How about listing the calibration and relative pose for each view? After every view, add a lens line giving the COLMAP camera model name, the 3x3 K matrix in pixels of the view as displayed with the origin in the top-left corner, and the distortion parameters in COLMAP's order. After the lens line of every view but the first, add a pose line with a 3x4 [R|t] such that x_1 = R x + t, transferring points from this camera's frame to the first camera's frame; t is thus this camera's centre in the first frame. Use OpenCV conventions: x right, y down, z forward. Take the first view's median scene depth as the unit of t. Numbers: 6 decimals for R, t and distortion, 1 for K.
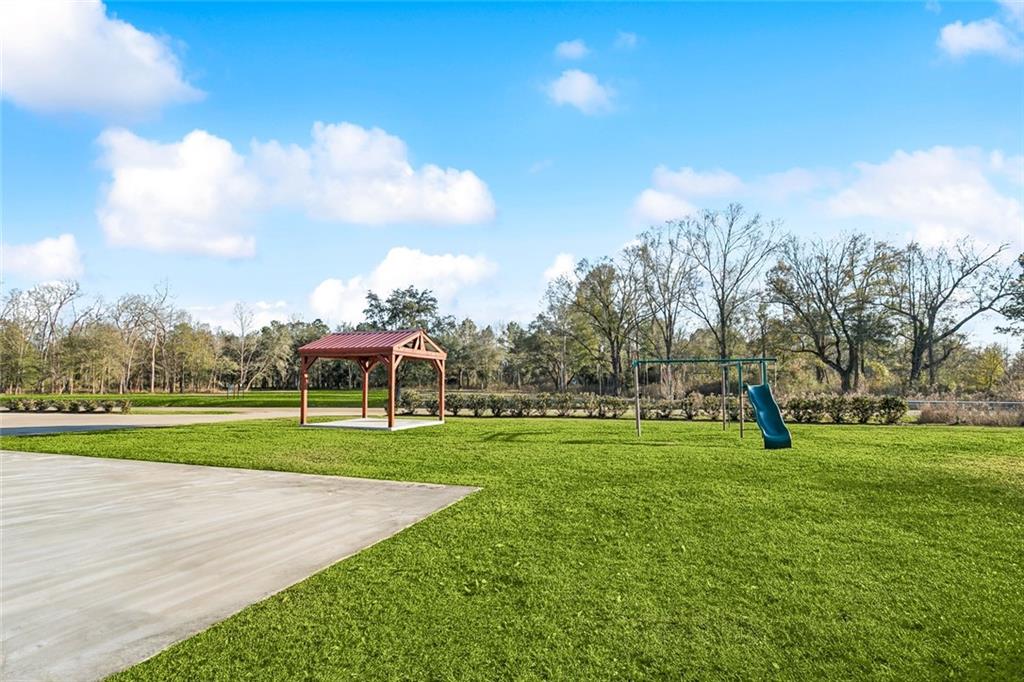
lens RADIAL K [[502.4, 0, 512.0], [0, 502.4, 341.0], [0, 0, 1]] dist [-0.001300, 0.000034]
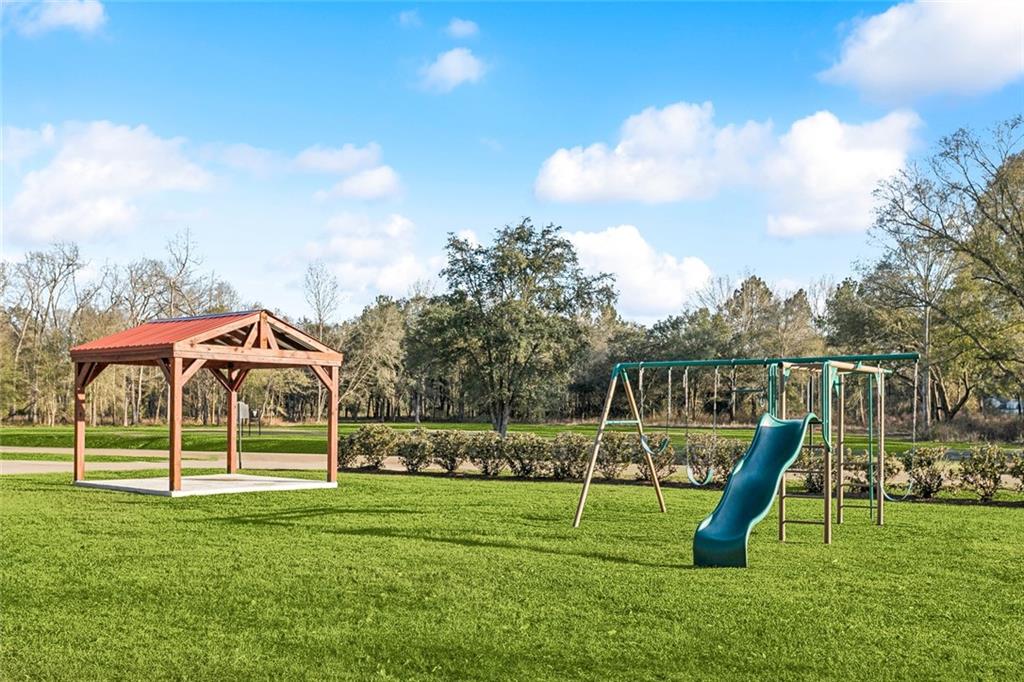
lens RADIAL K [[1016.2, 0, 512.0], [0, 1016.2, 341.0], [0, 0, 1]] dist [0.008304, -0.001090]
pose [[0.935349, -0.021301, -0.353085, 0.311256], [0.026962, 0.999575, 0.011121, 0.003802], [0.352698, -0.019922, 0.935525, 0.059622]]
